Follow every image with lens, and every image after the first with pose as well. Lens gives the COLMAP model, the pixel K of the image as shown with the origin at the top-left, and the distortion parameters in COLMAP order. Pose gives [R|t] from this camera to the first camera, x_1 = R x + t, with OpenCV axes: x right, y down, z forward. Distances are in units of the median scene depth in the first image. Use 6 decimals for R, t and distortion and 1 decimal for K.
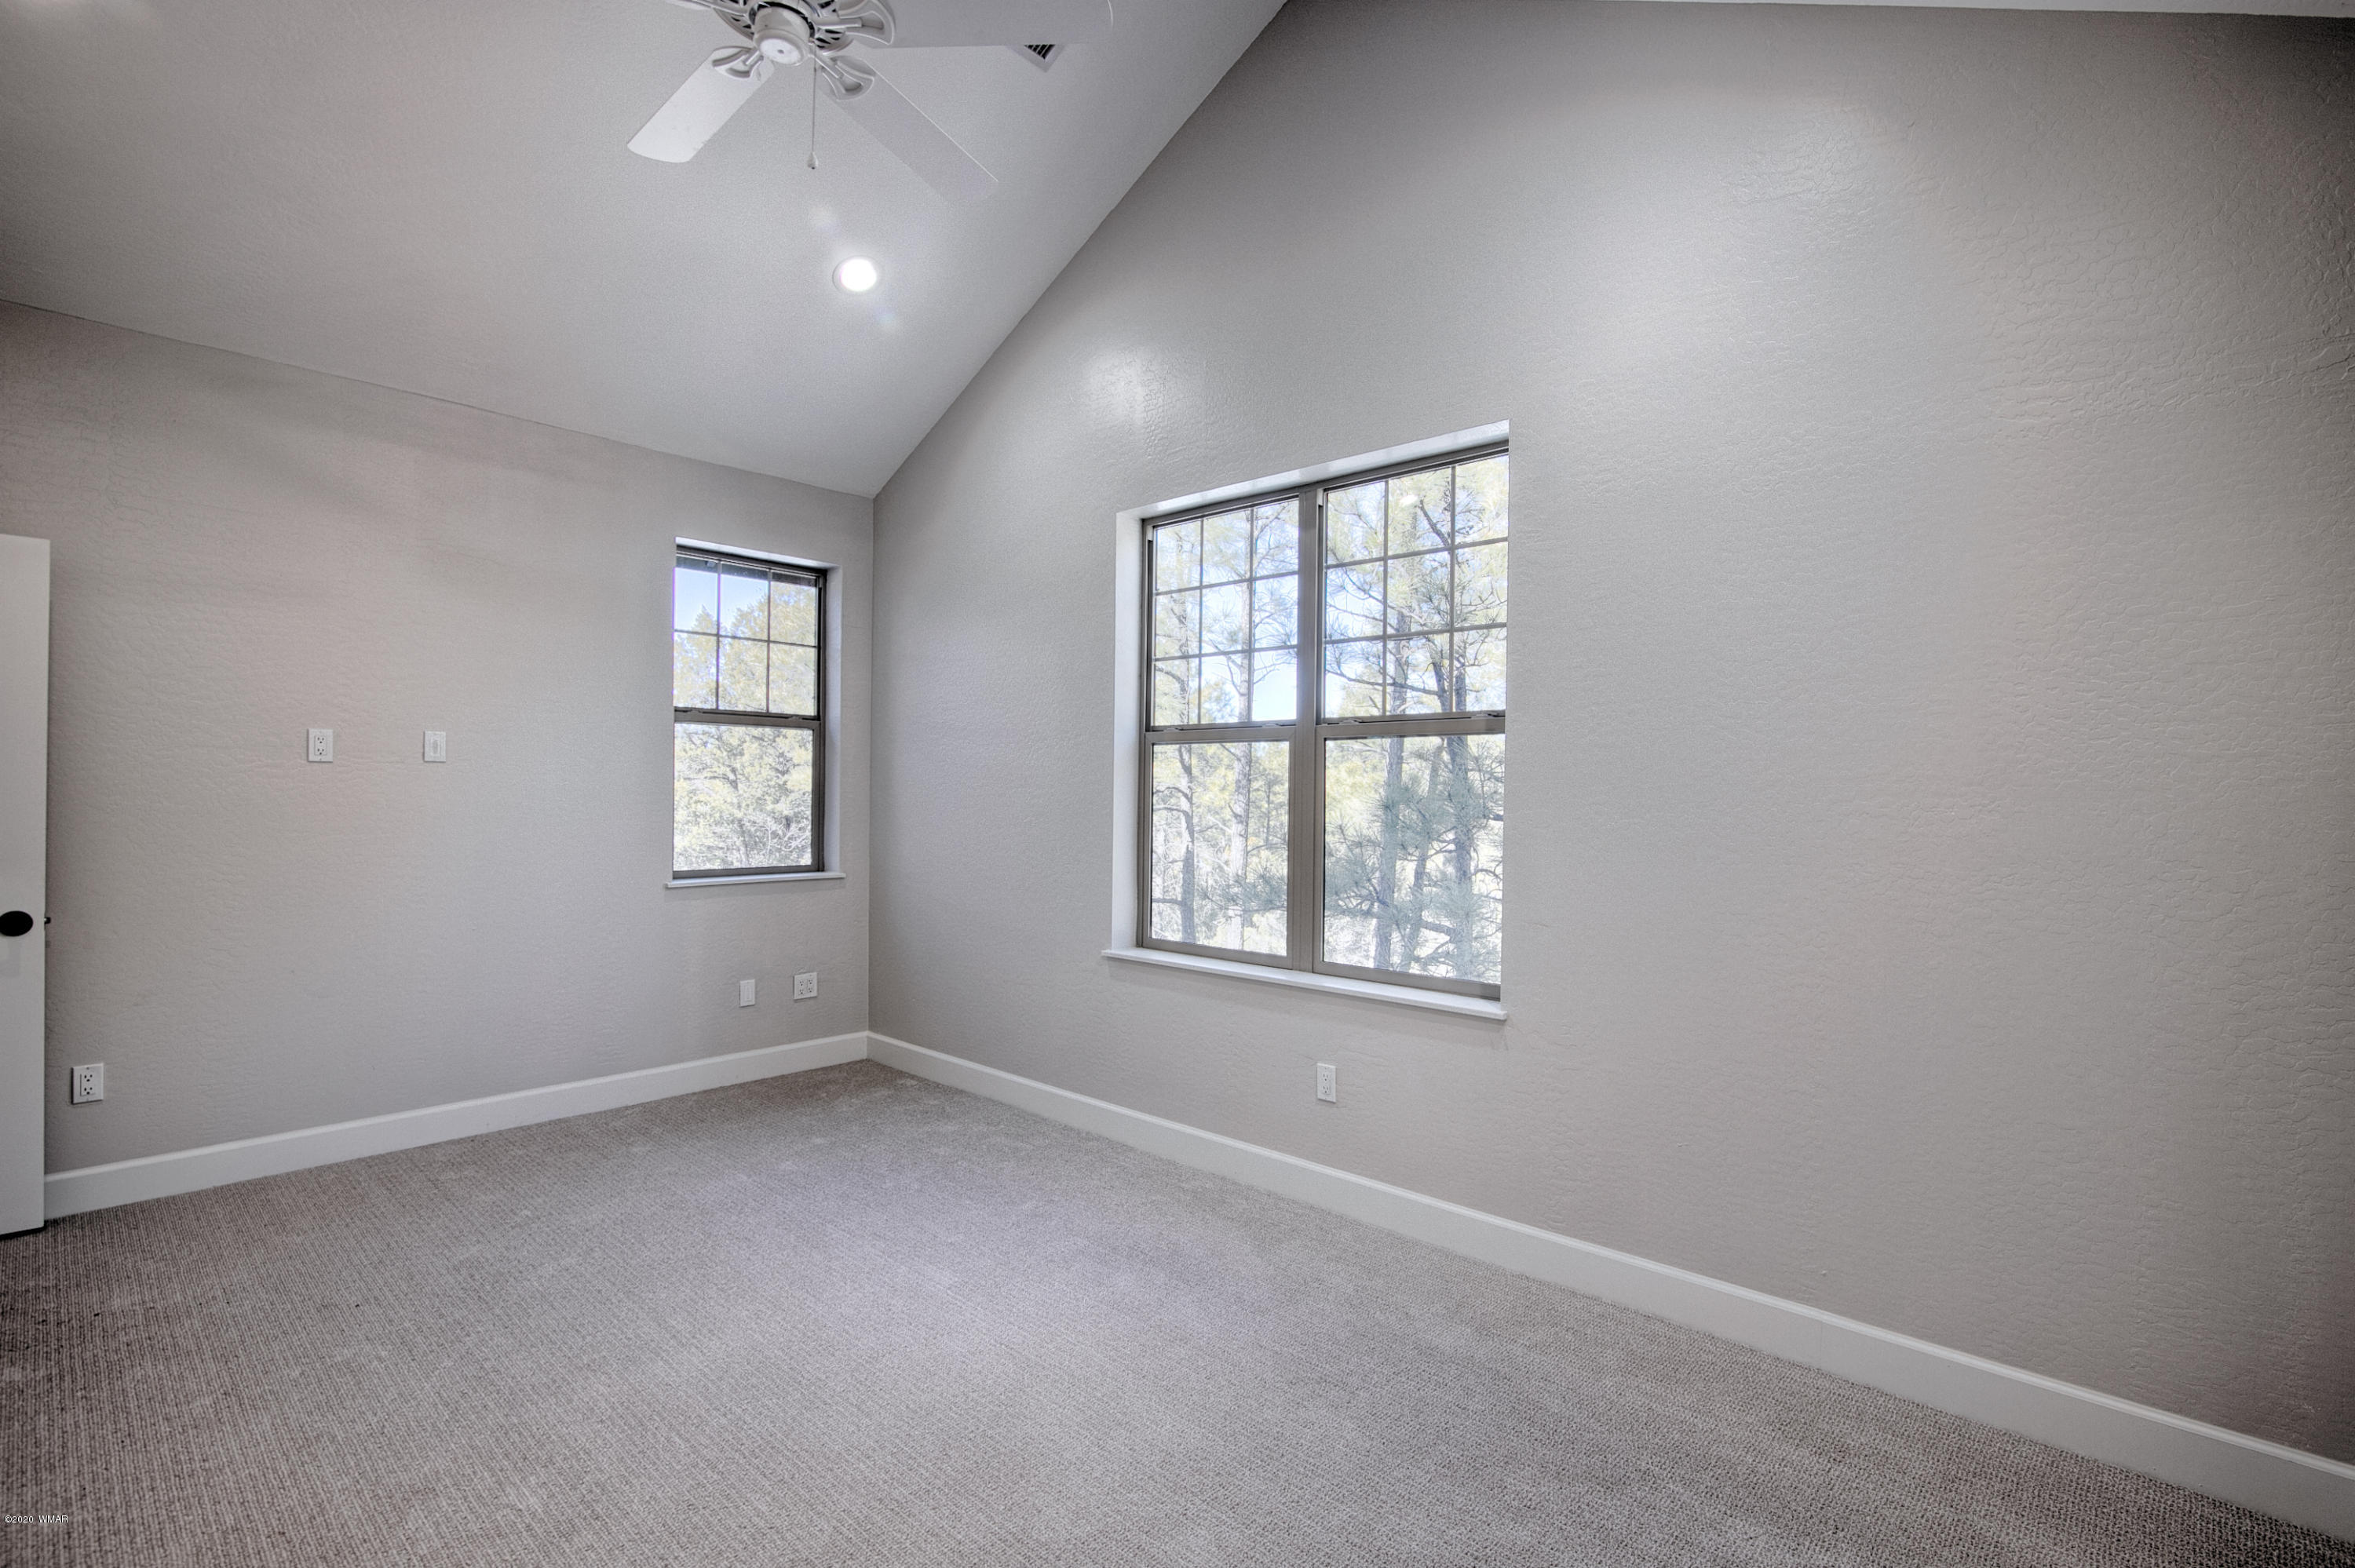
lens RADIAL K [[1091.2, 0, 1179.6], [0, 1091.2, 801.3], [0, 0, 1]] dist [-0.000939, -0.000272]
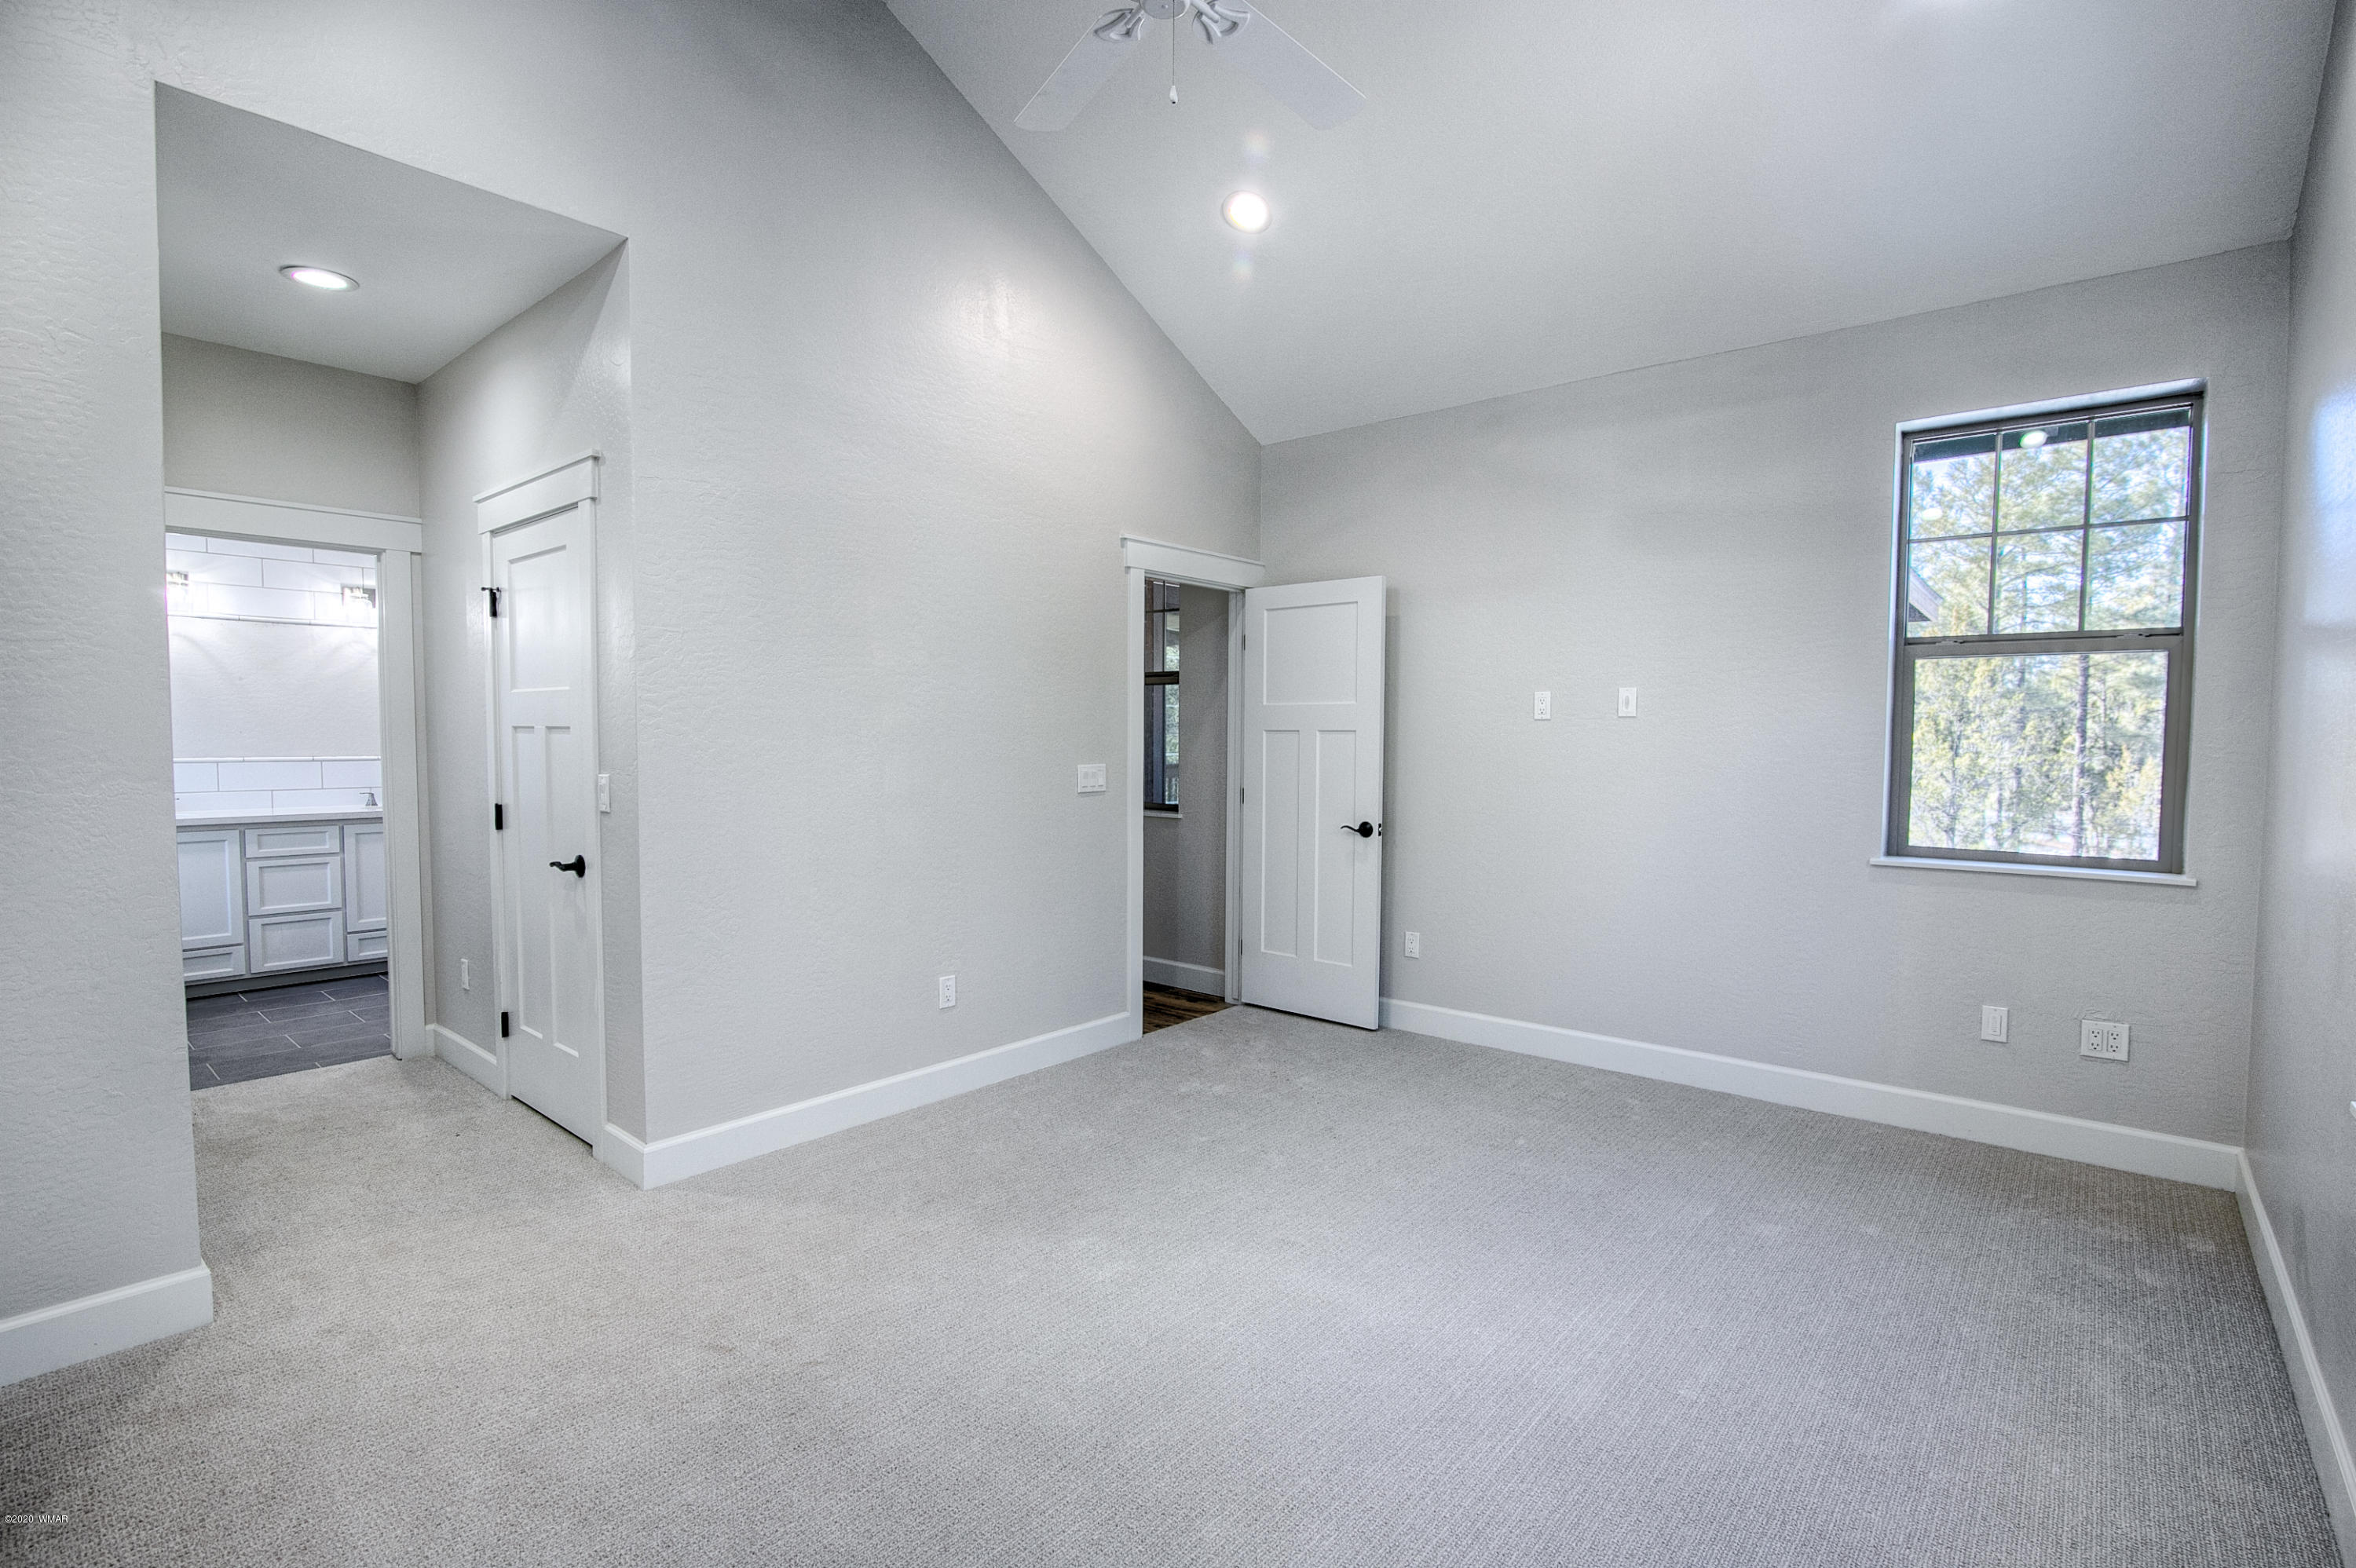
lens RADIAL K [[1130.0, 0, 1188.4], [0, 1130.0, 781.4], [0, 0, 1]] dist [-0.000280, 0.000321]
pose [[0.050559, 0.043357, -0.997779, 0.372736], [-0.006189, 0.999052, 0.043099, -0.017237], [0.998702, 0.003996, 0.050780, 0.488018]]
